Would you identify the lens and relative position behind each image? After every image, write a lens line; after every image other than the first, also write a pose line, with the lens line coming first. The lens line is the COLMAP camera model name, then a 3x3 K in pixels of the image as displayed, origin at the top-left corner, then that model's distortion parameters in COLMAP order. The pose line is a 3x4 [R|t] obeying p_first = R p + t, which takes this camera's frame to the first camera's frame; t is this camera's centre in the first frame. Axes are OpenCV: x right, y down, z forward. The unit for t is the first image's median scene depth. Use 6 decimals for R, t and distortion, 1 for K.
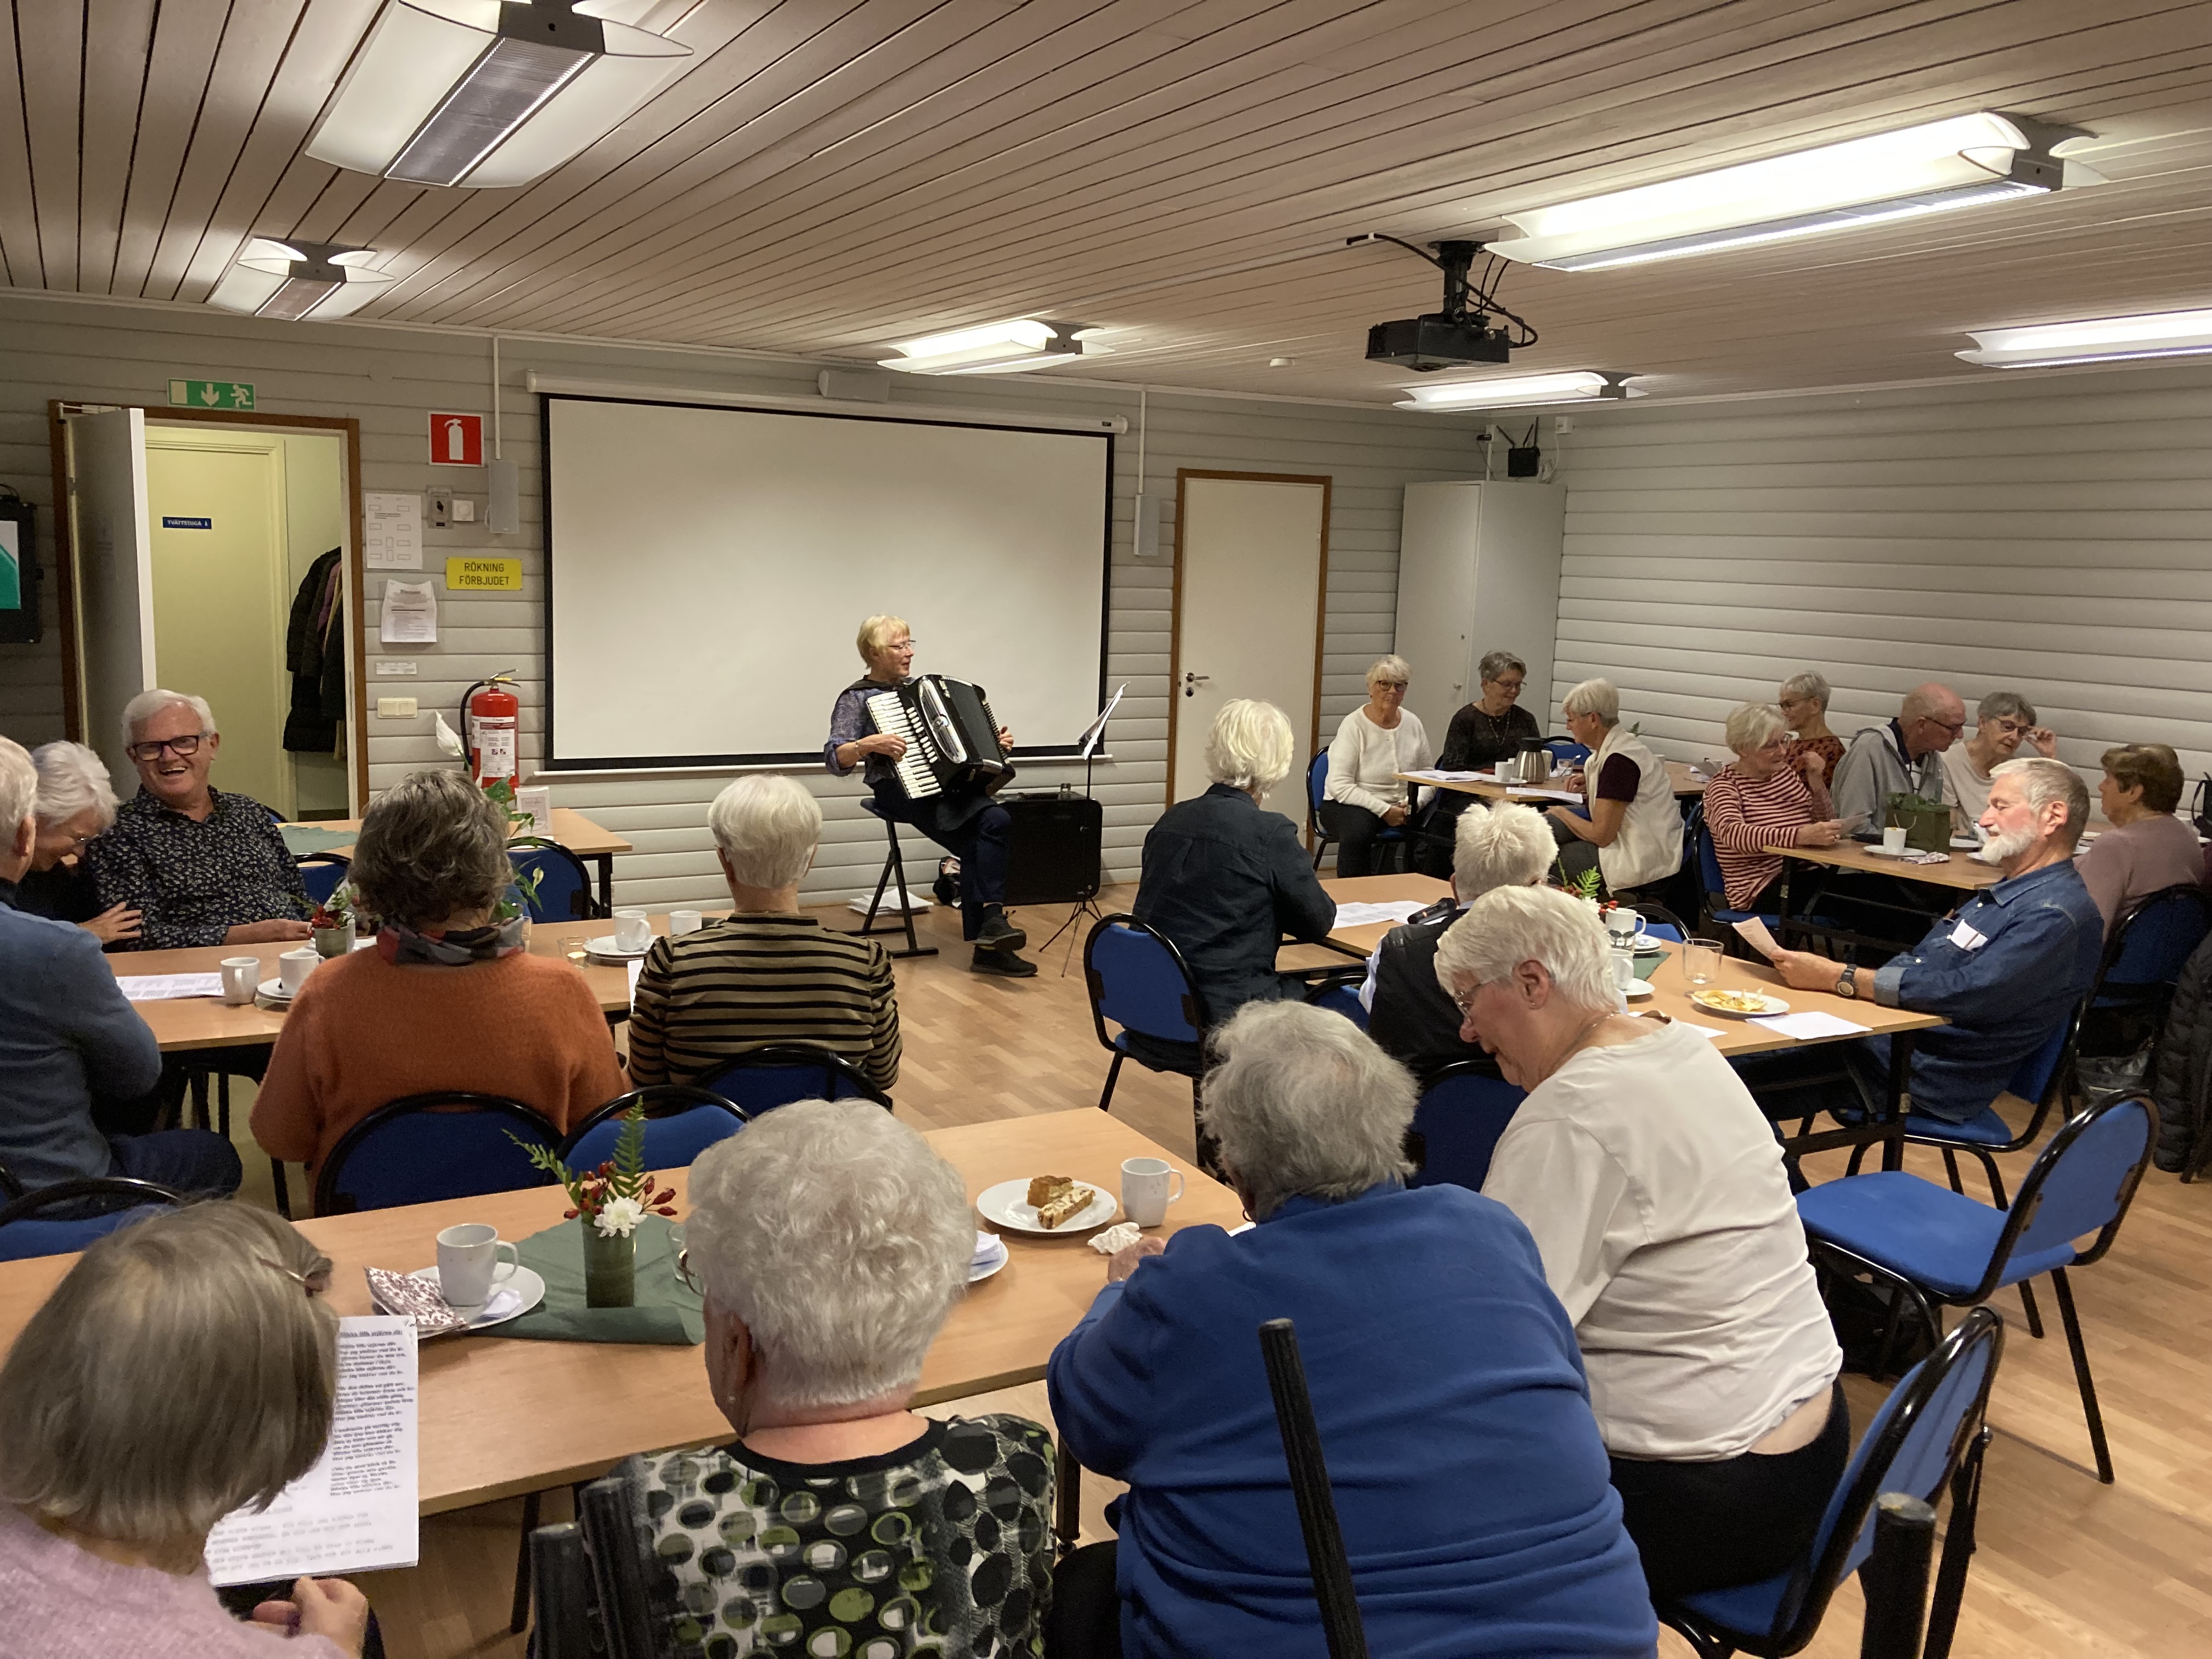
lens RADIAL K [[1793.2, 0, 1106.0], [0, 1793.2, 829.5], [0, 0, 1]] dist [0.006606, -0.055697]
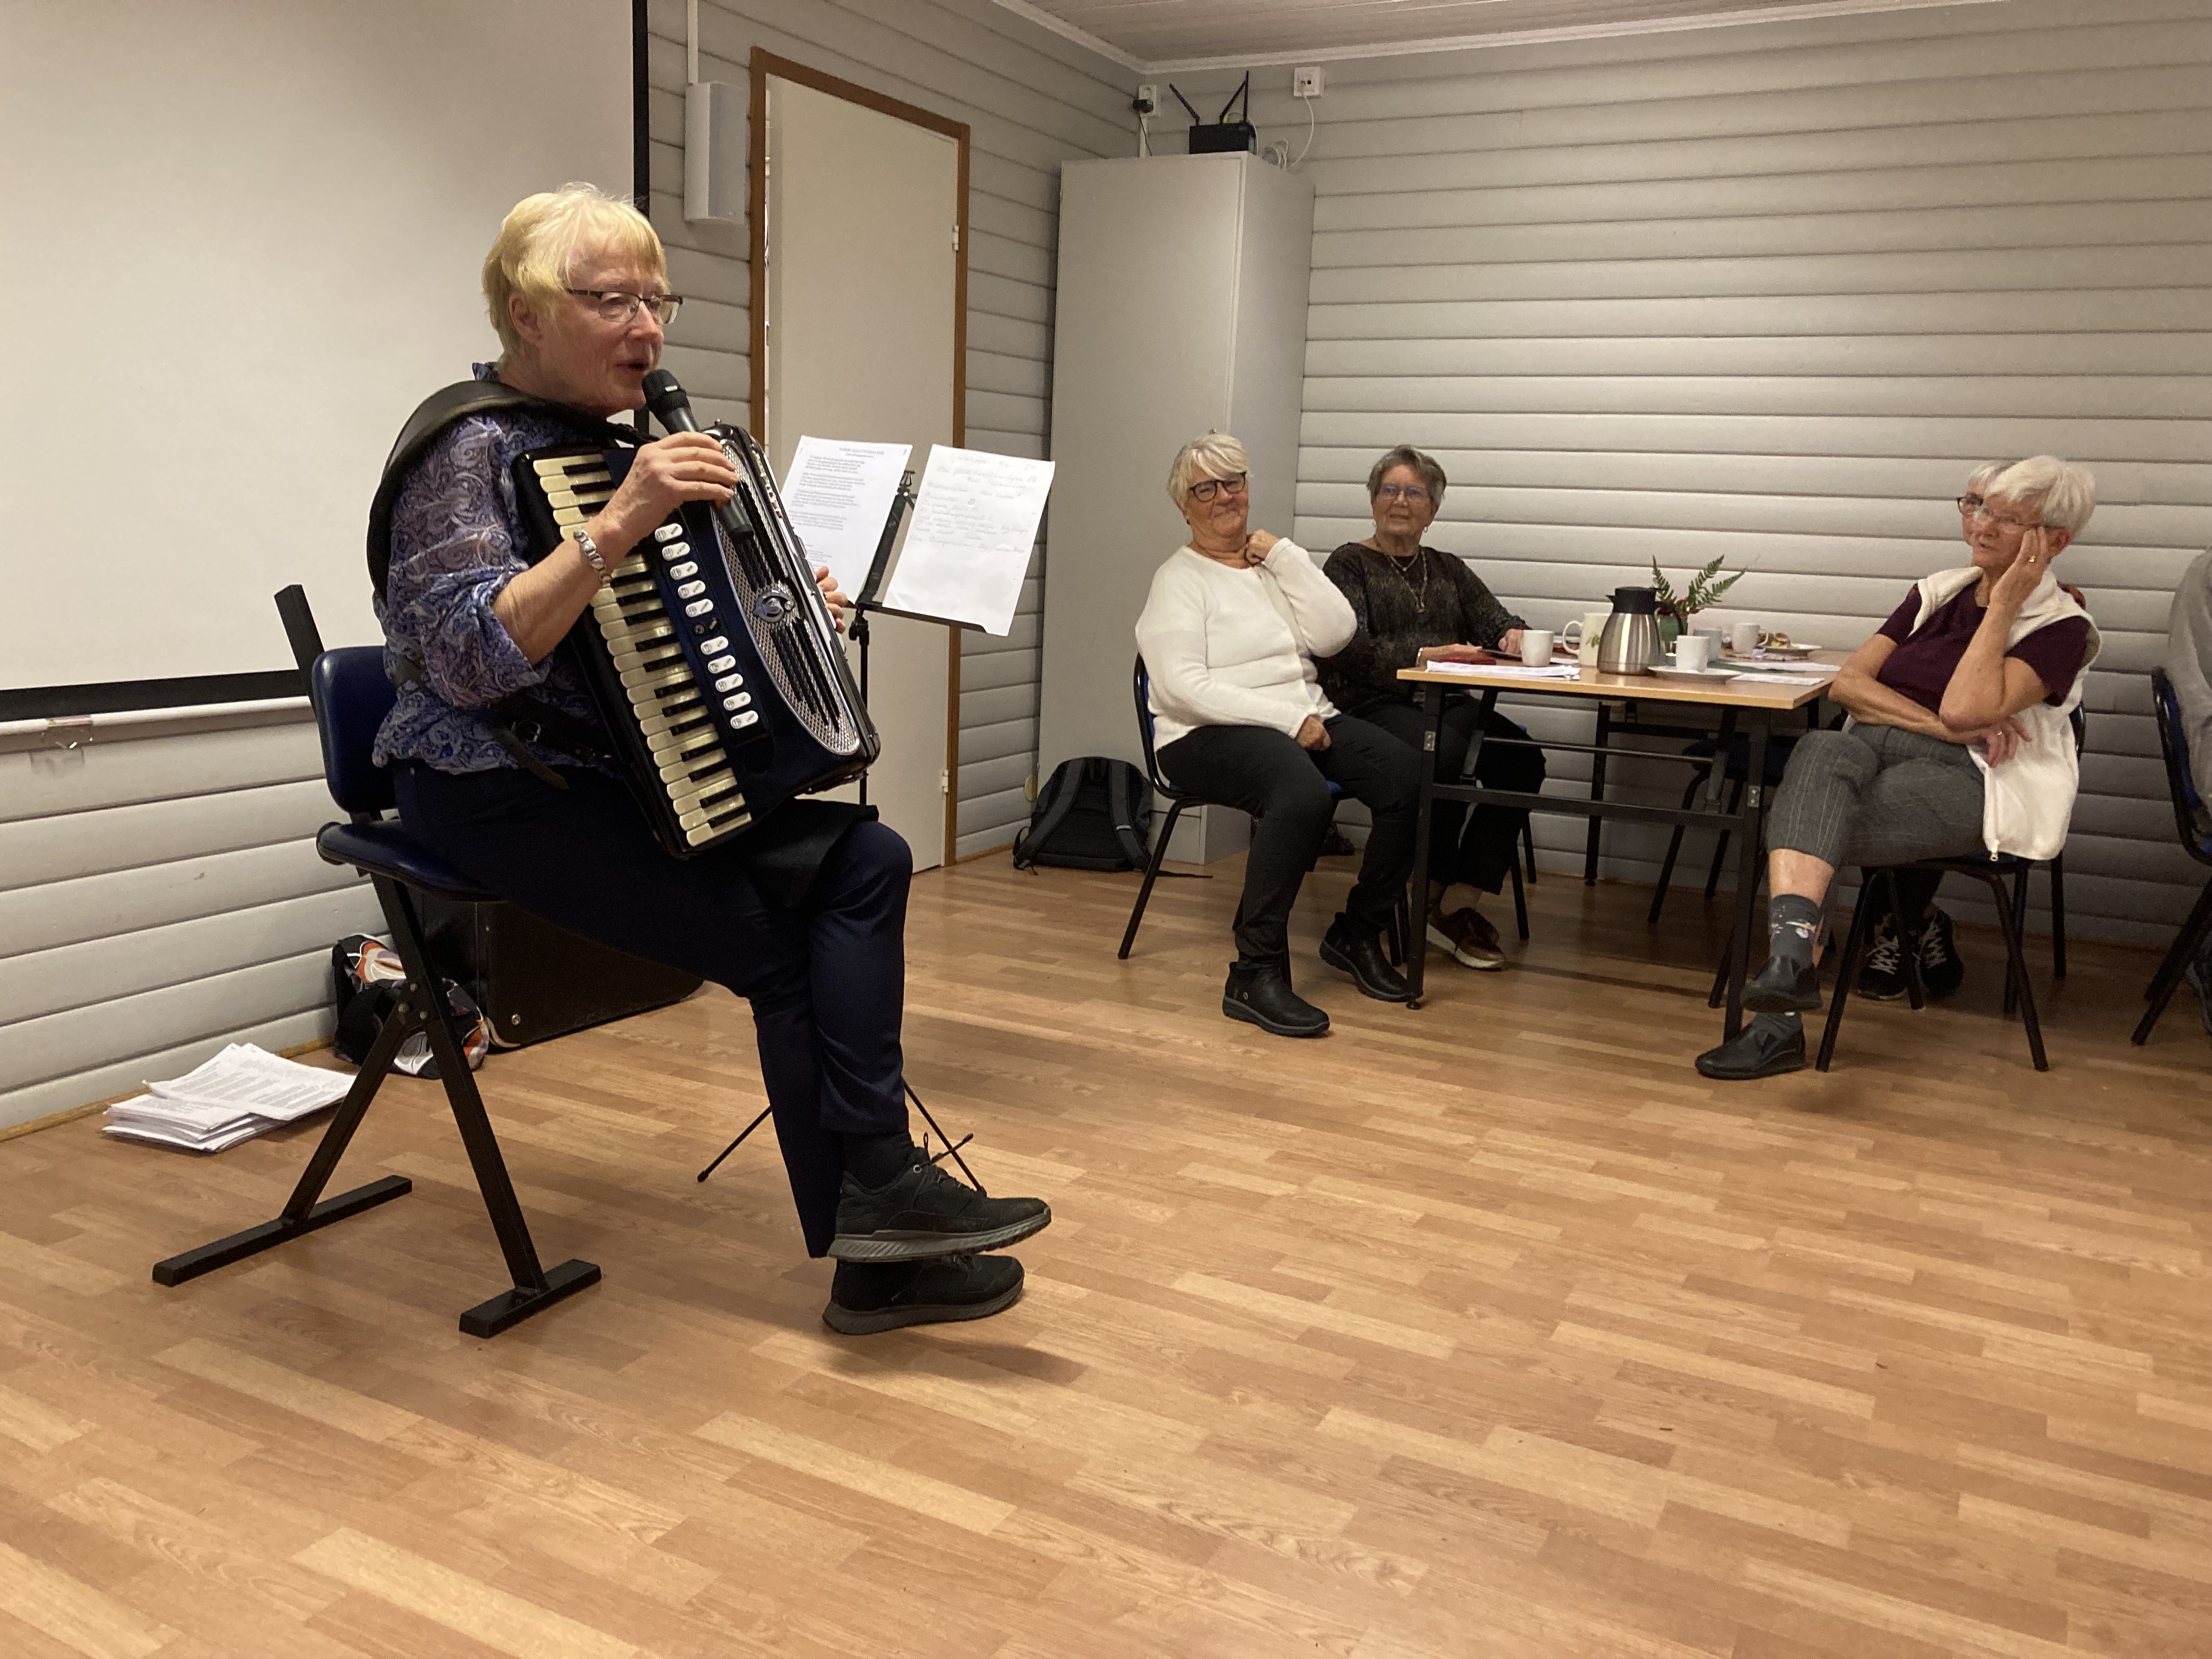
lens RADIAL K [[1793.2, 0, 1106.0], [0, 1793.2, 829.5], [0, 0, 1]] dist [0.006606, -0.055697]
pose [[0.826397, -0.090048, 0.555841, -0.161705], [0.054873, 0.995311, 0.079661, -0.030675], [-0.560408, -0.035331, 0.827463, 0.553406]]
